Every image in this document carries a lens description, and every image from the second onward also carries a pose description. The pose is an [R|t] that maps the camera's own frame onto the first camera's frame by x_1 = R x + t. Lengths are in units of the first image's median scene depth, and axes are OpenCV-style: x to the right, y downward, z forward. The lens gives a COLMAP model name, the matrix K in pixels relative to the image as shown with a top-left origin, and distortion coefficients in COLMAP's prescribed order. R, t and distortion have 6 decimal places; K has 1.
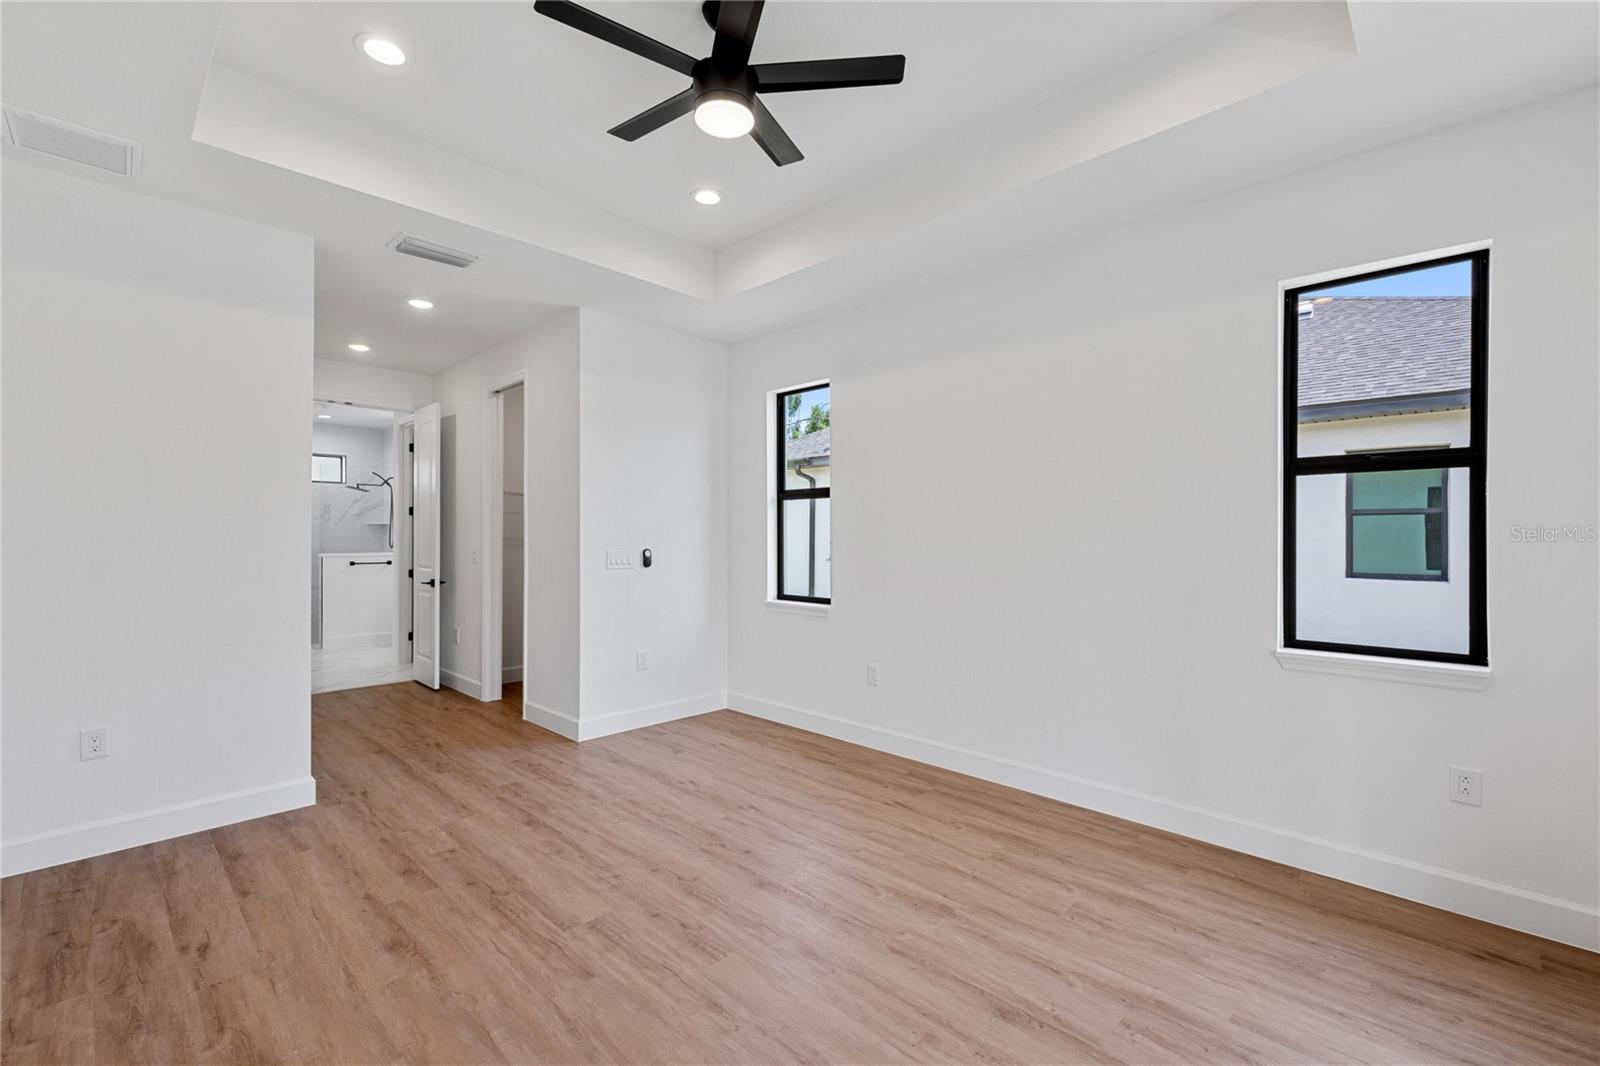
lens RADIAL K [[686.6, 0, 806.9], [0, 686.6, 532.2], [0, 0, 1]] dist [0.012099, -0.001033]
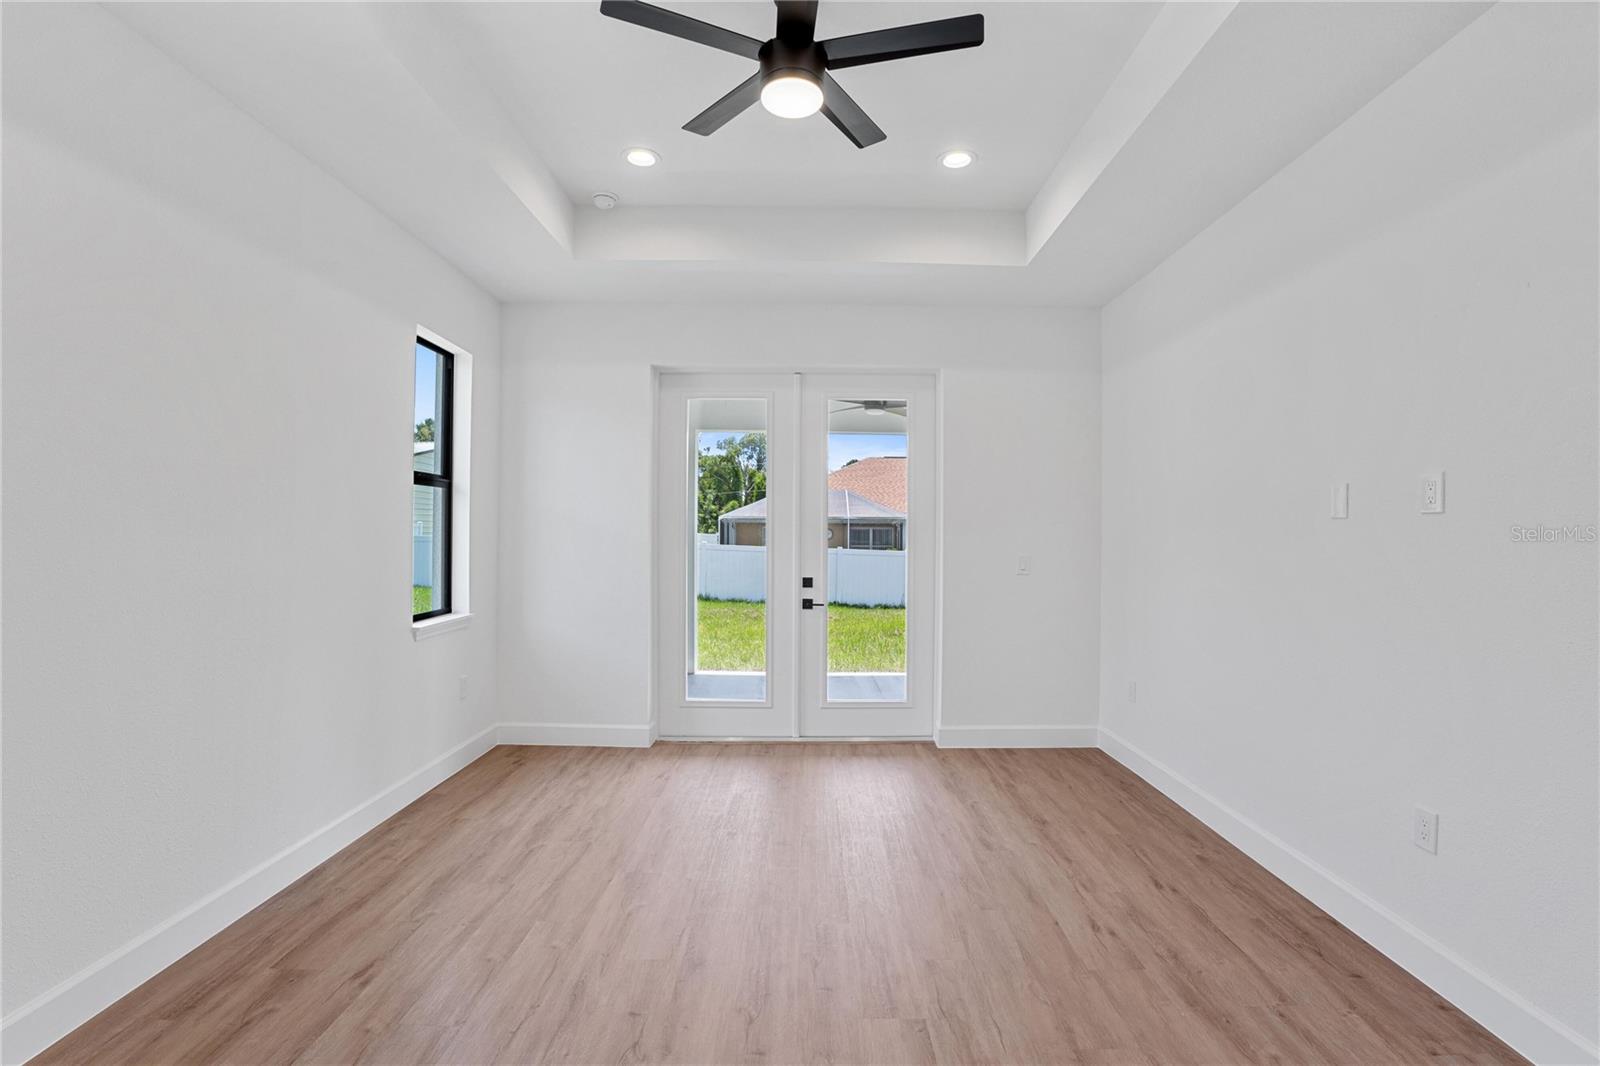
lens RADIAL K [[686.6, 0, 806.9], [0, 686.6, 532.2], [0, 0, 1]] dist [0.012099, -0.001033]
pose [[-0.676819, -0.010321, 0.736077, -0.757312], [-0.024848, 0.999652, -0.008830, -0.001747], [-0.735730, -0.024266, -0.676840, 1.475011]]
